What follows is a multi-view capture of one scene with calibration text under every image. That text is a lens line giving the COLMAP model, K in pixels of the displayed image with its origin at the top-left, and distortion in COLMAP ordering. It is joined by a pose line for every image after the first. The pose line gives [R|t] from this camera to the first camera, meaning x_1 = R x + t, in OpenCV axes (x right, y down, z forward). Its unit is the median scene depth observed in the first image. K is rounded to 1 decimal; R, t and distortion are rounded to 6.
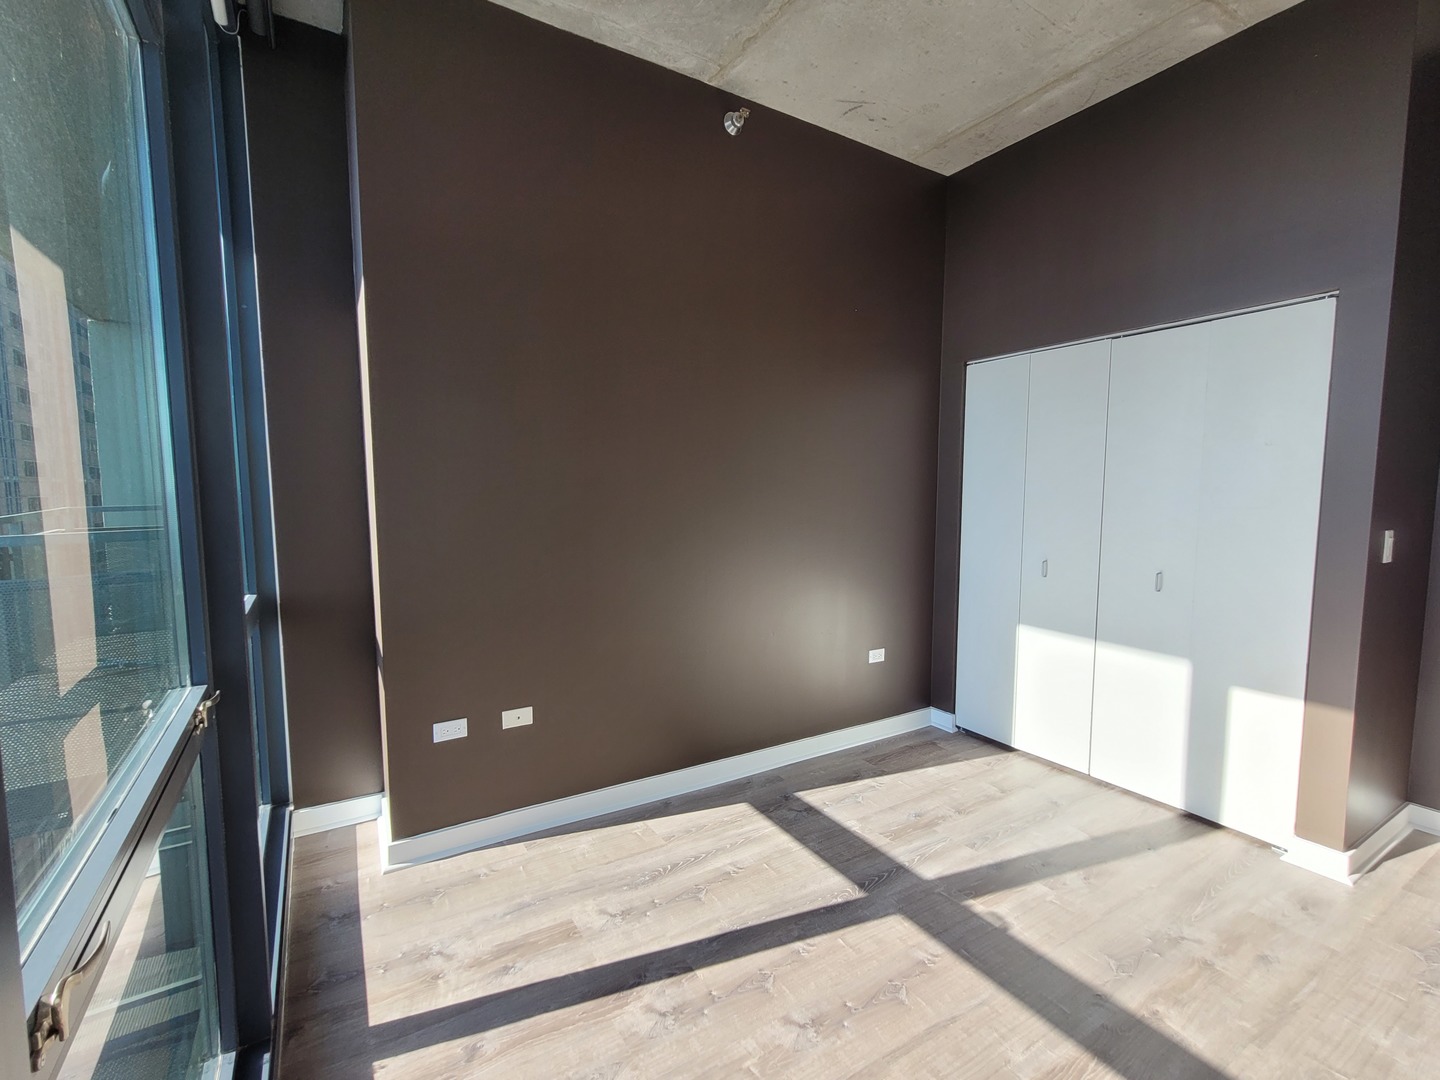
lens RADIAL K [[650.5, 0, 711.8], [0, 650.5, 538.8], [0, 0, 1]] dist [0.000771, -0.000826]
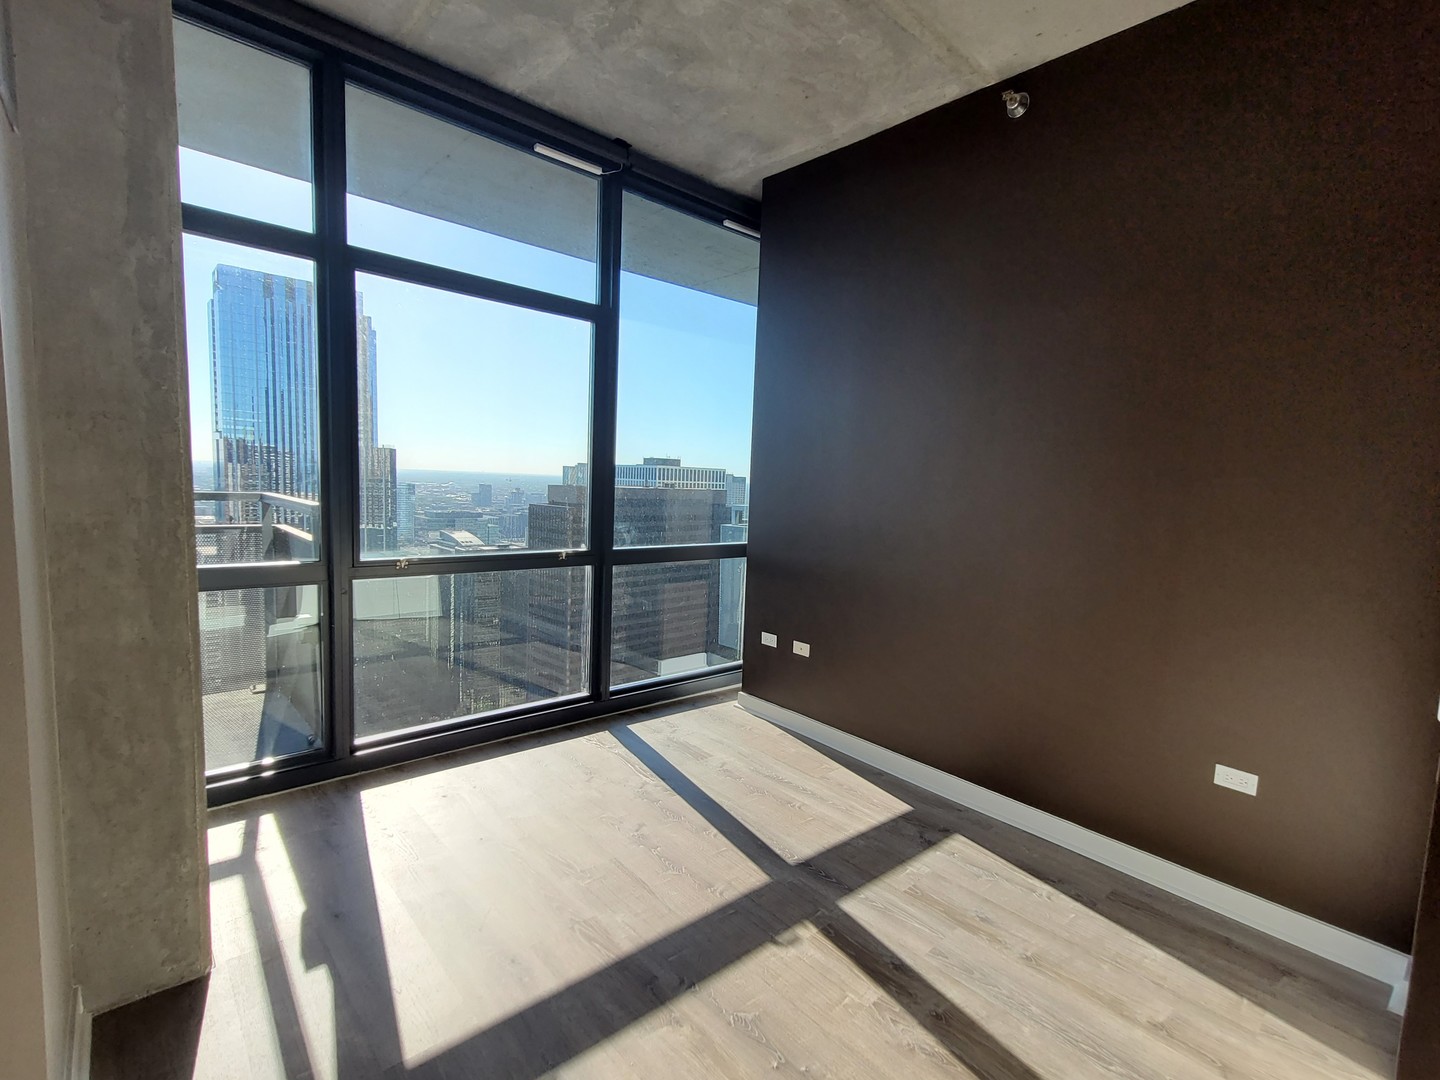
lens RADIAL K [[652.0, 0, 720.2], [0, 652.0, 545.5], [0, 0, 1]] dist [0.000261, -0.000260]
pose [[0.197597, 0.116900, -0.973288, 1.043824], [-0.122441, 0.988032, 0.093812, -0.061306], [0.972607, 0.100634, 0.209546, 0.514197]]
